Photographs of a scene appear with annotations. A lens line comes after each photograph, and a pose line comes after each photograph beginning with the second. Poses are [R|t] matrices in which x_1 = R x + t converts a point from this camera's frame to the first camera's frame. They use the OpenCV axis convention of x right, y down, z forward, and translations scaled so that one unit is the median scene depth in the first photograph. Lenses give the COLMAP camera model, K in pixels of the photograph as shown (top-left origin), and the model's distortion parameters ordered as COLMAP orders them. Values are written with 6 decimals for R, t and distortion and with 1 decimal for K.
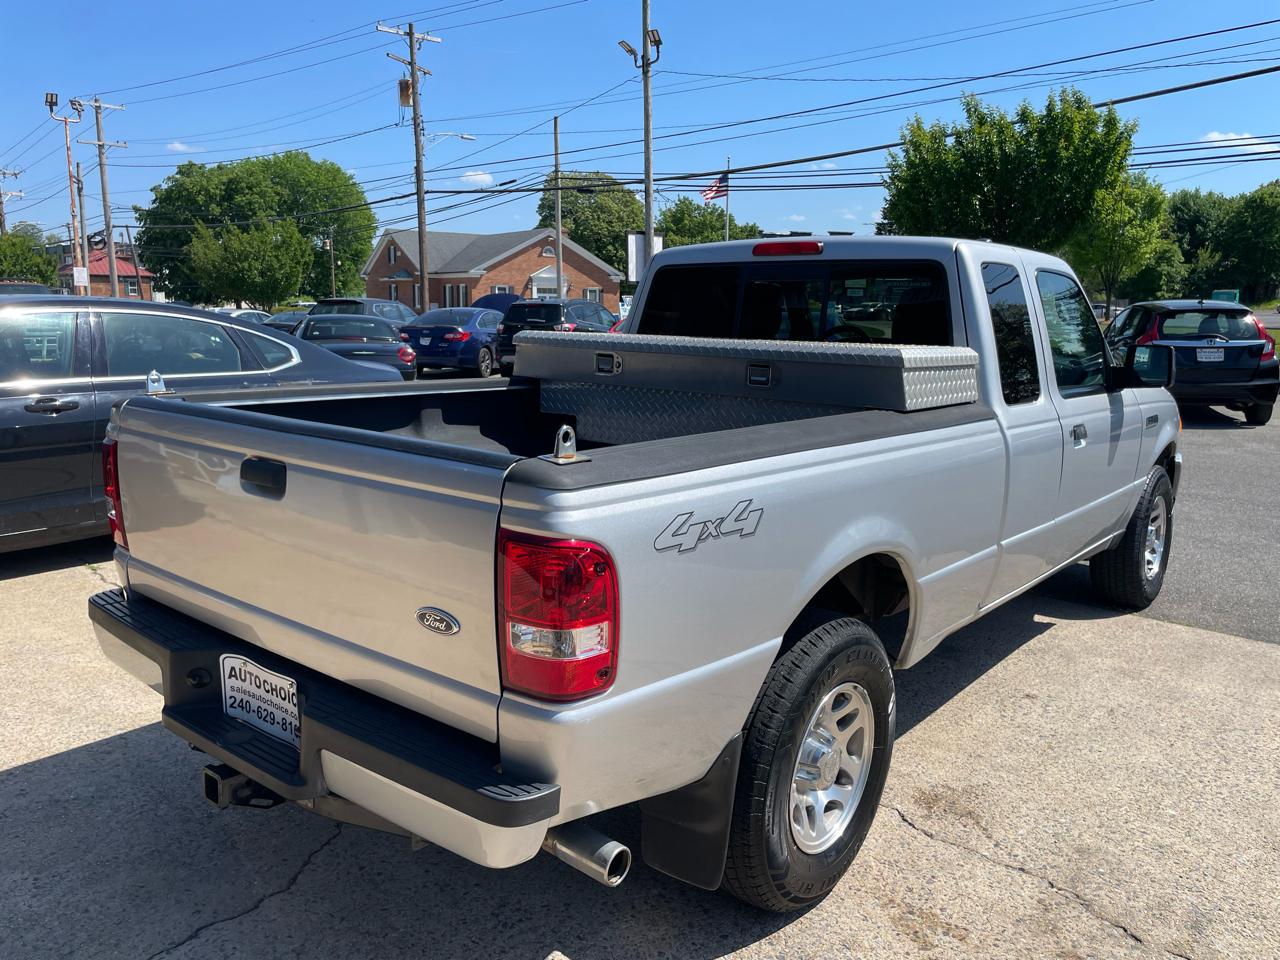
lens RADIAL K [[968.7, 0, 643.4], [0, 968.7, 470.4], [0, 0, 1]] dist [0.087465, -0.118744]
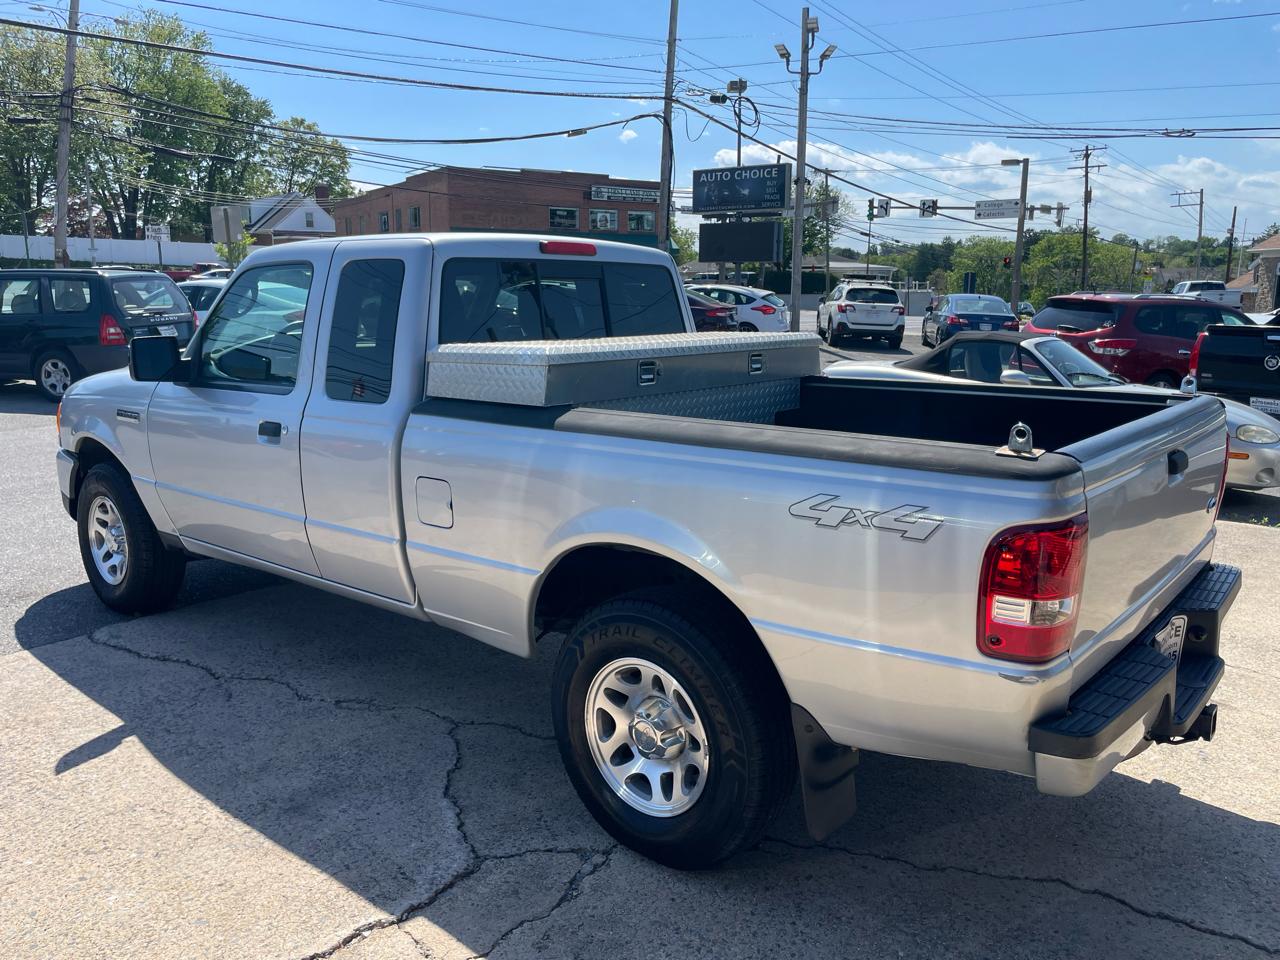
lens RADIAL K [[968.7, 0, 643.1], [0, 968.7, 477.3], [0, 0, 1]] dist [0.087465, -0.118744]
pose [[0.011454, -0.205475, 0.978595, -0.895281], [0.163467, 0.965879, 0.200891, -0.186061], [-0.986482, 0.157667, 0.044651, 0.908152]]
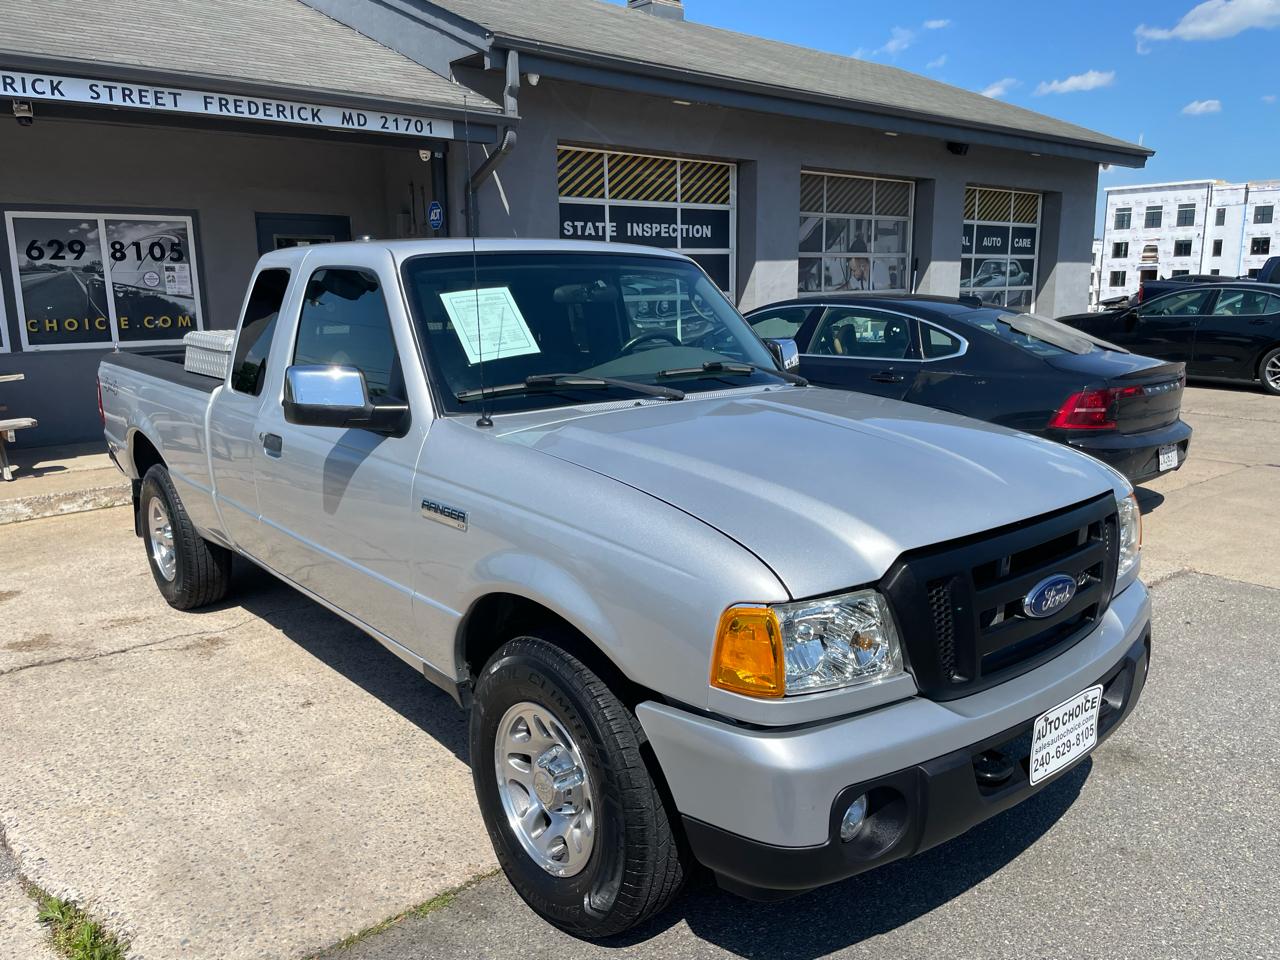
lens RADIAL K [[968.7, 0, 643.4], [0, 968.7, 487.6], [0, 0, 1]] dist [0.087465, -0.118744]
pose [[-0.175093, 0.187653, -0.966503, 1.304742], [-0.158312, 0.963528, 0.215756, -0.257641], [0.971741, 0.190787, -0.138999, 1.490790]]
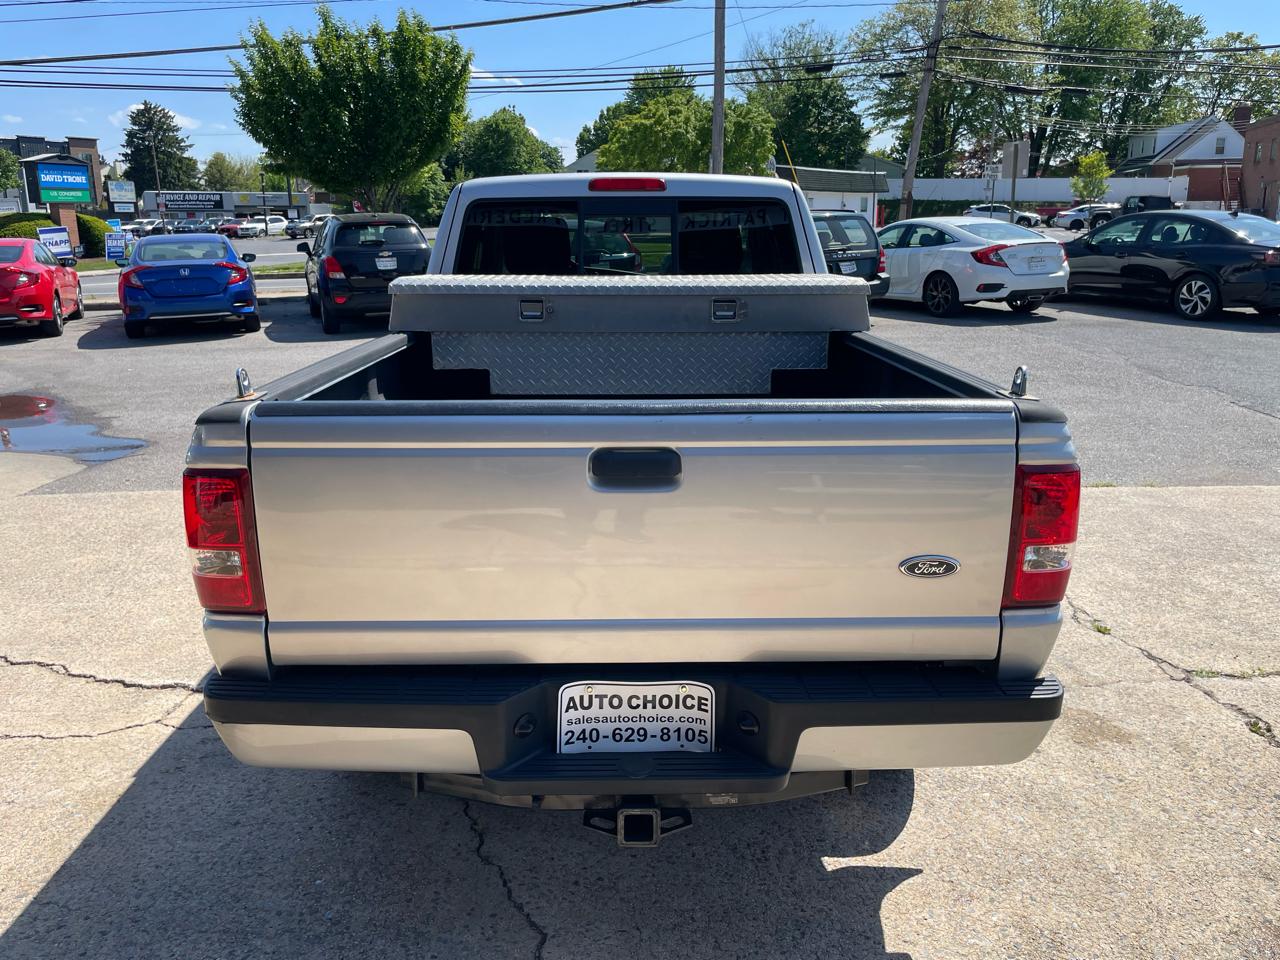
lens RADIAL K [[968.7, 0, 640.5], [0, 968.7, 468.5], [0, 0, 1]] dist [0.087465, -0.118744]
pose [[0.766034, -0.174141, 0.618763, -0.527103], [0.124070, 0.984559, 0.123490, -0.057555], [-0.630713, -0.017828, 0.775811, 0.186350]]
